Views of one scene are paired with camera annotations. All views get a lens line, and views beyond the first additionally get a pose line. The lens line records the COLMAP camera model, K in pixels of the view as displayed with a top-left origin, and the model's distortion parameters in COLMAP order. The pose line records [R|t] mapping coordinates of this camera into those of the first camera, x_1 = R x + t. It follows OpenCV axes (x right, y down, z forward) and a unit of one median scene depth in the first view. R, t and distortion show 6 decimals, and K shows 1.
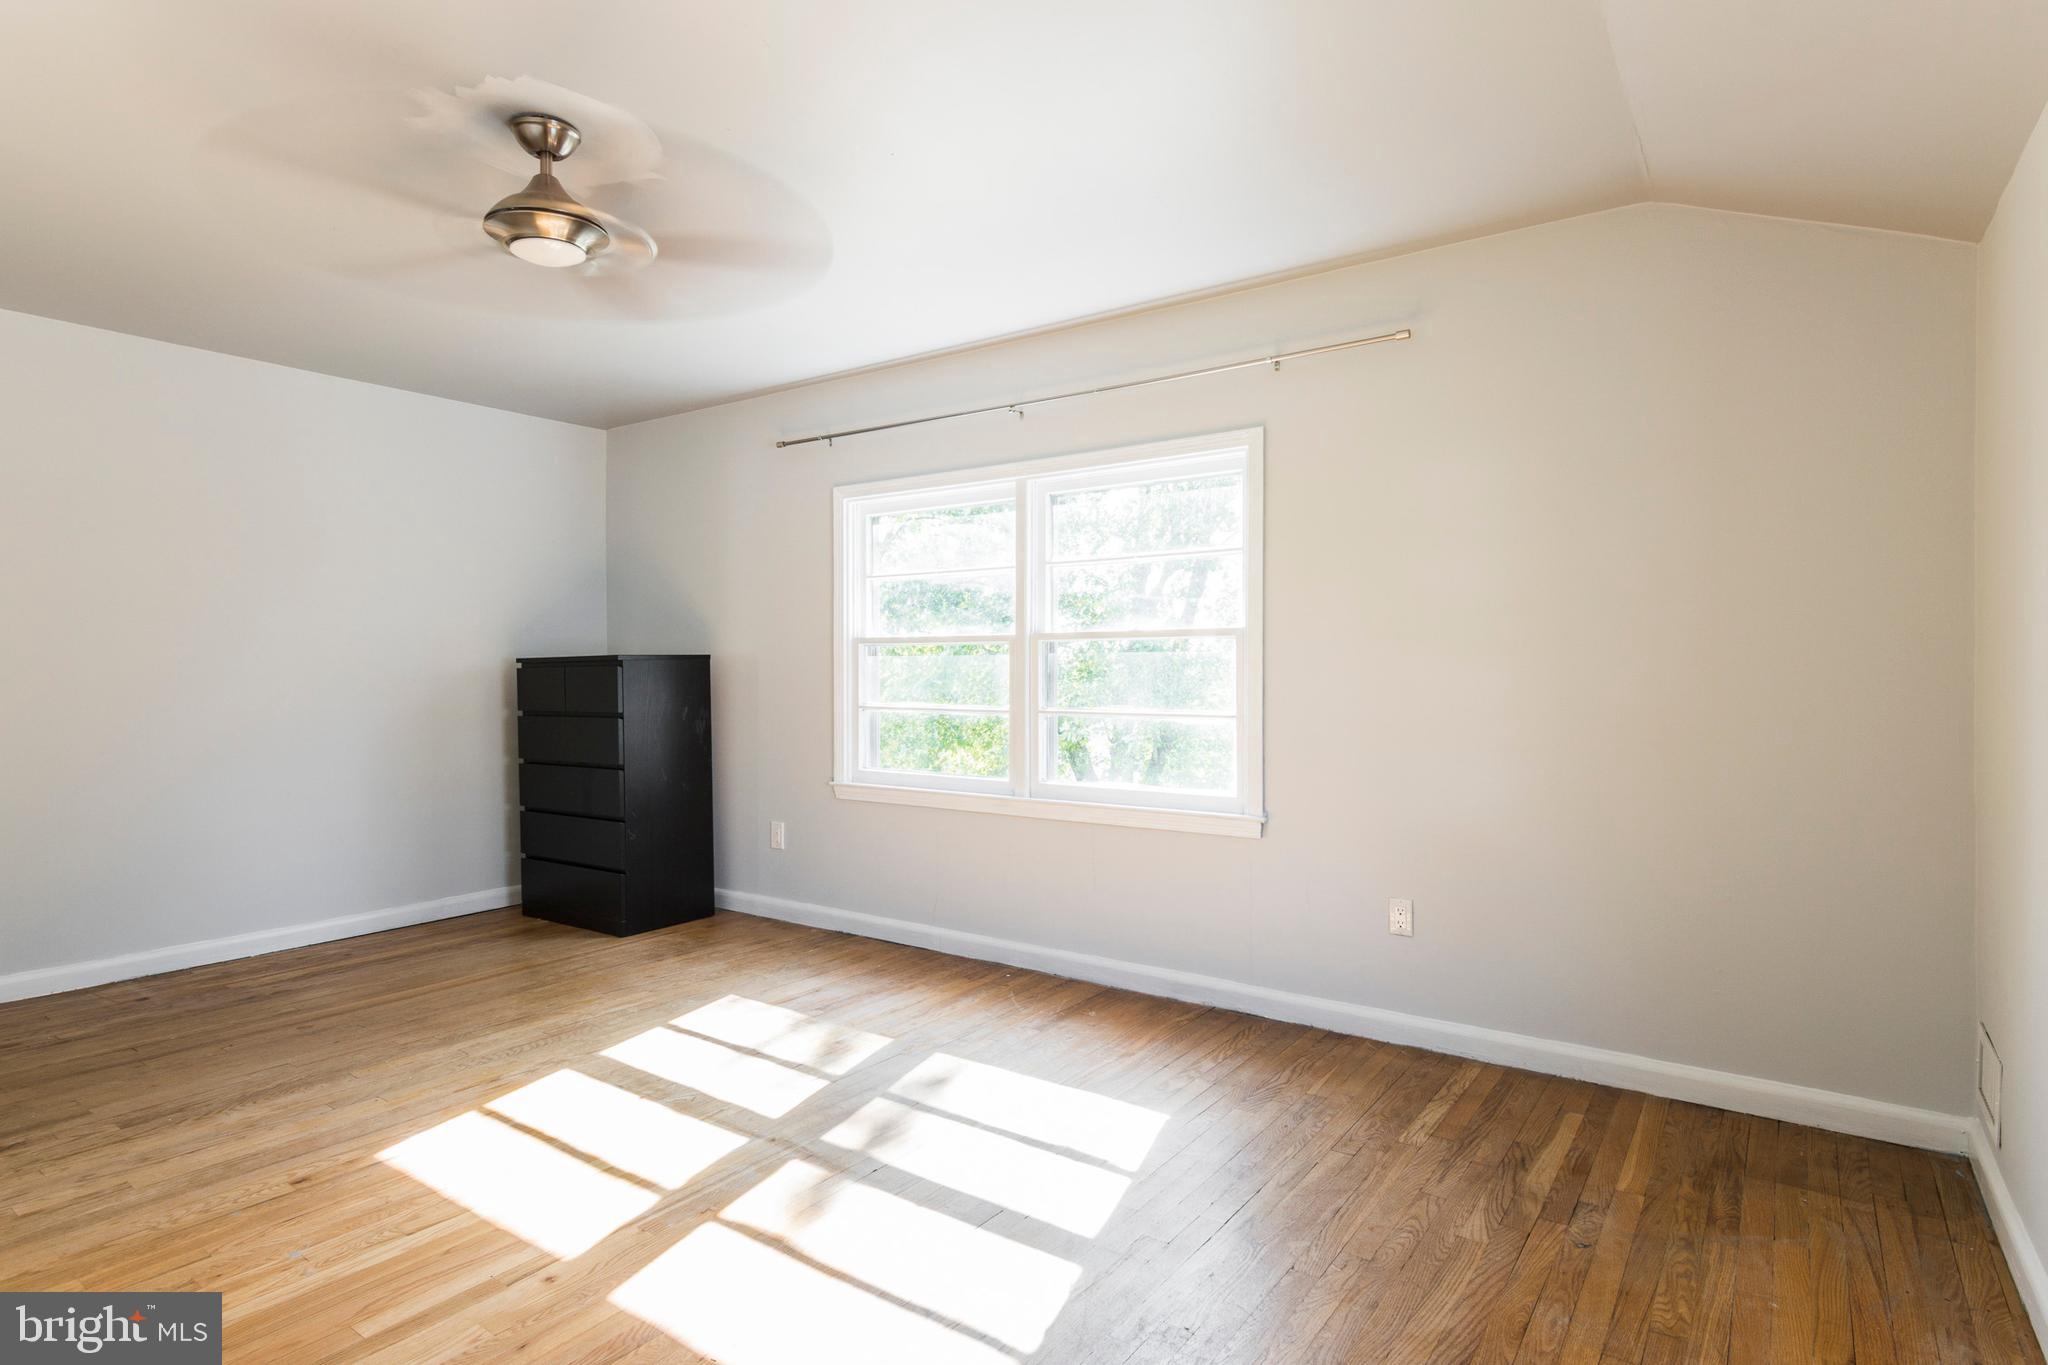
lens RADIAL K [[1067.7, 0, 1000.9], [0, 1067.7, 676.3], [0, 0, 1]] dist [0.002042, -0.002160]
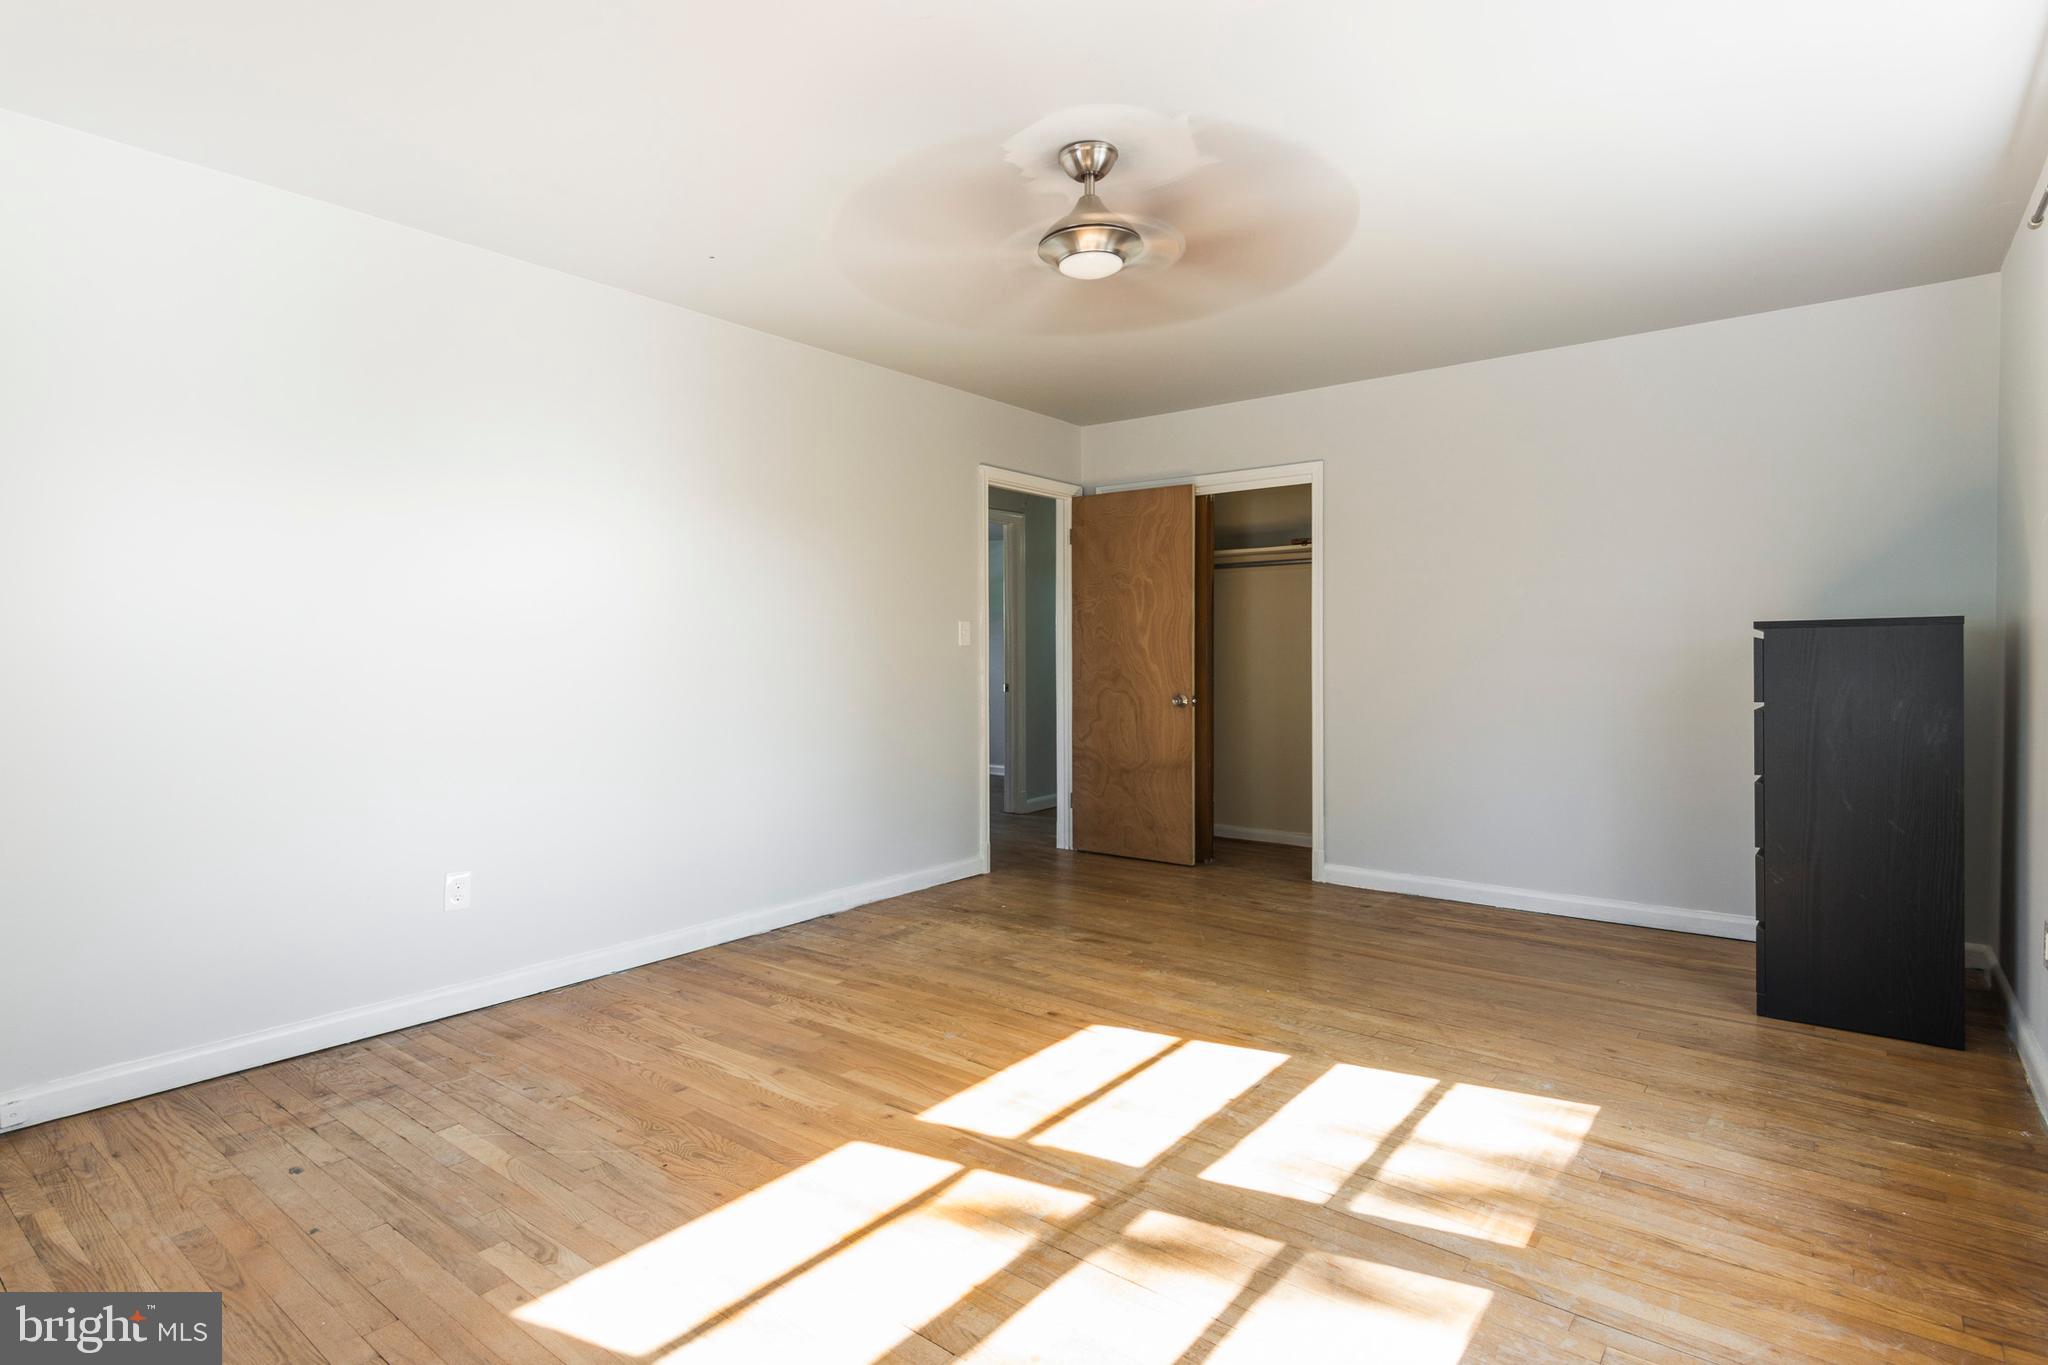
lens RADIAL K [[1067.9, 0, 1049.0], [0, 1067.9, 675.8], [0, 0, 1]] dist [0.016645, -0.001230]
pose [[-0.039114, 0.026286, -0.998889, 0.539239], [-0.001934, 0.999650, 0.026382, -0.001367], [0.999233, 0.002964, -0.039049, 0.789548]]
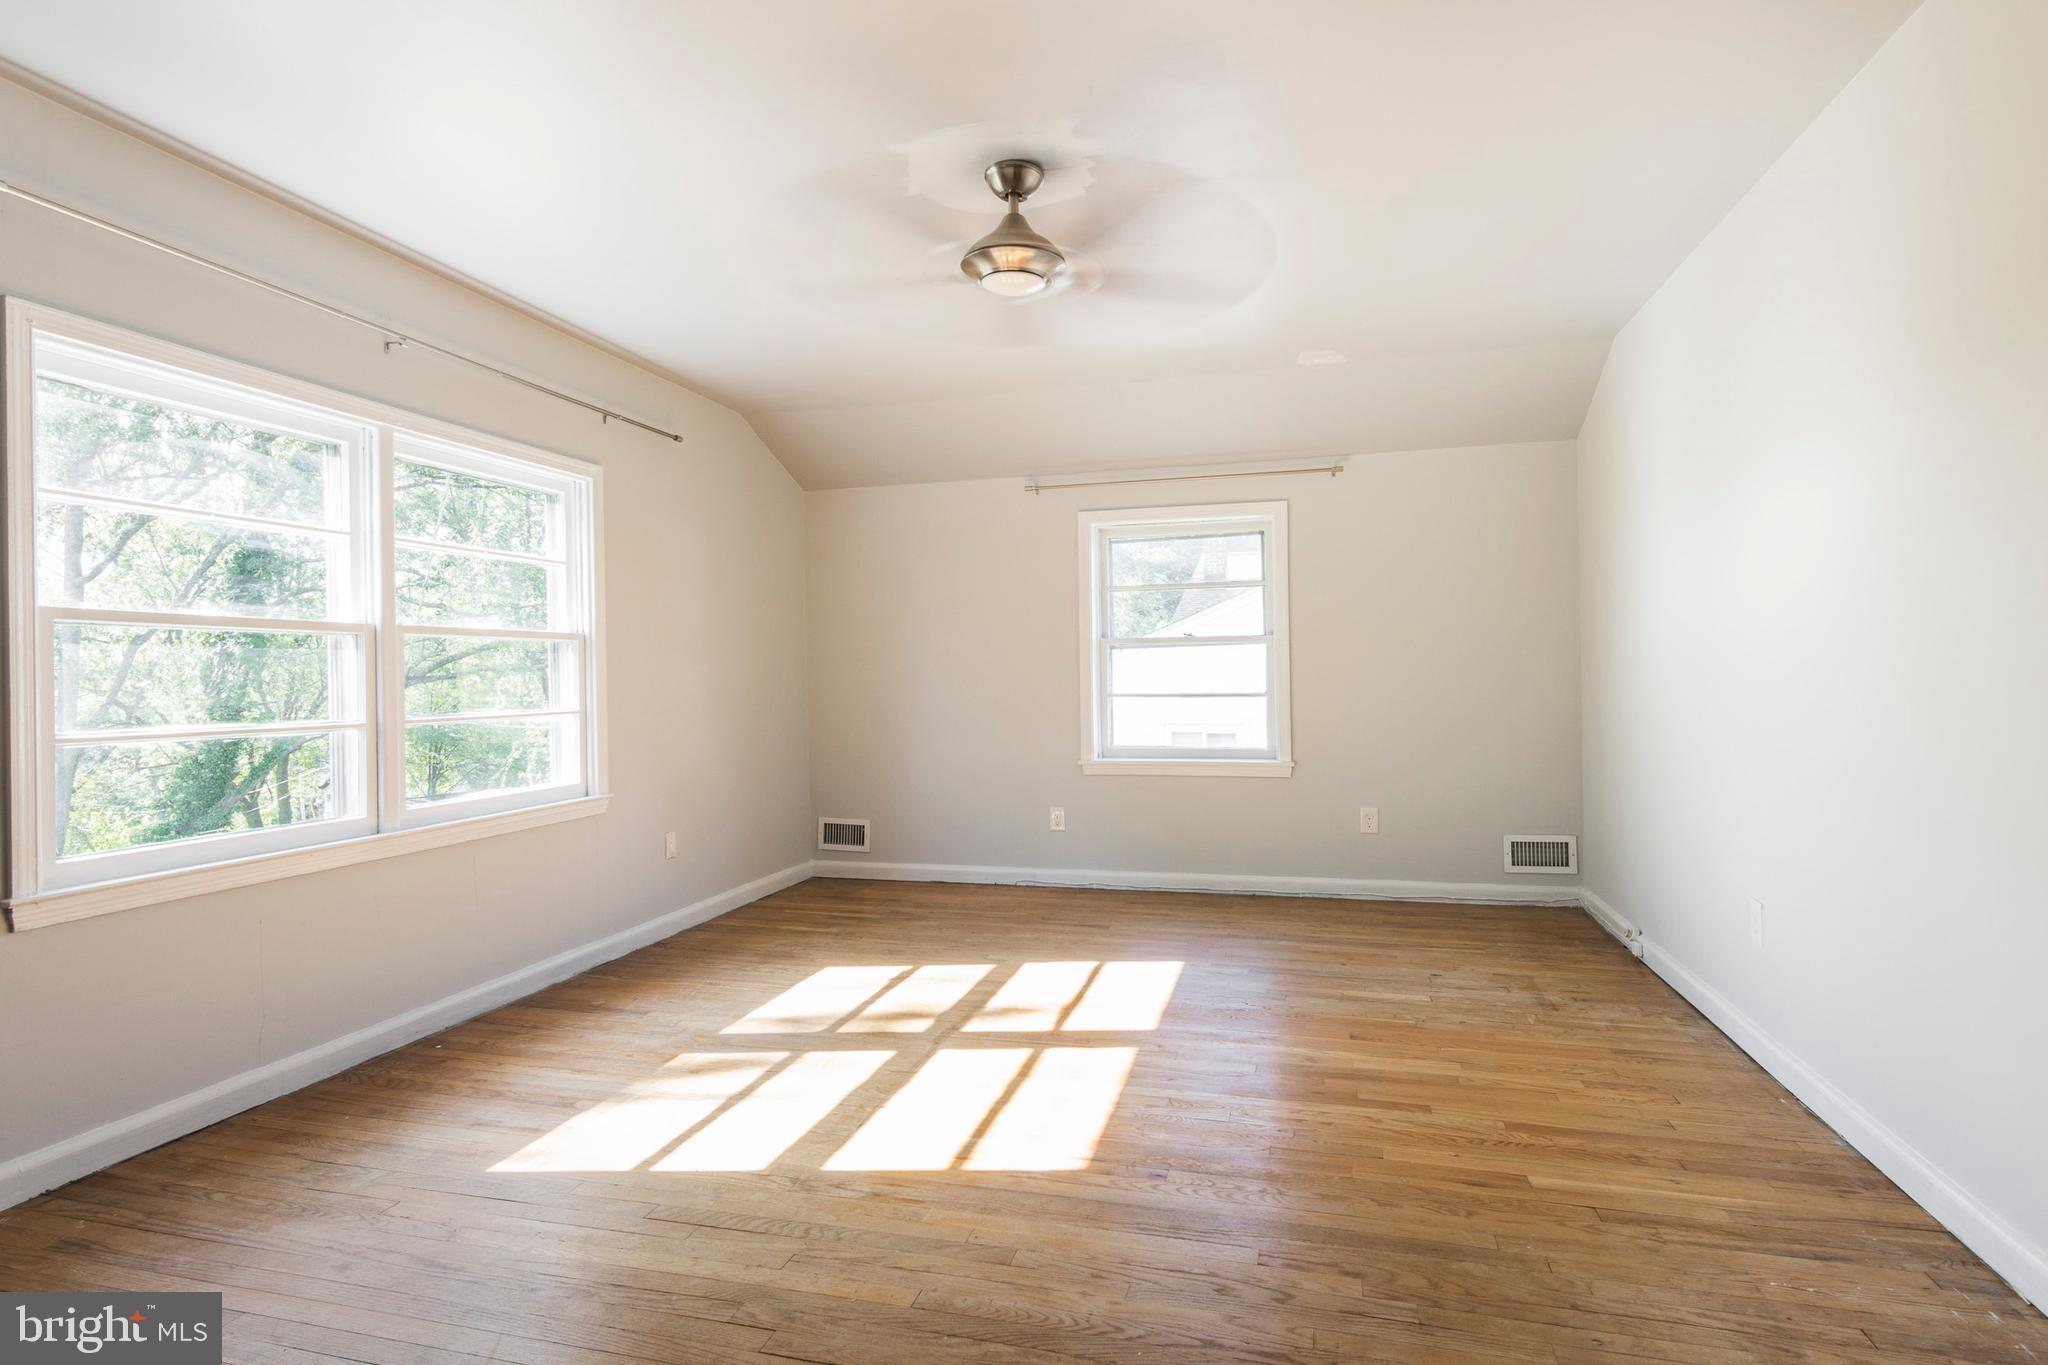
lens RADIAL K [[1018.6, 0, 1055.9], [0, 1018.6, 677.7], [0, 0, 1]] dist [0.013974, -0.009294]
pose [[-0.368763, 0.005325, 0.929508, -1.122037], [0.020732, 0.999782, 0.002498, 0.010447], [-0.929292, 0.020192, -0.368793, 1.069114]]
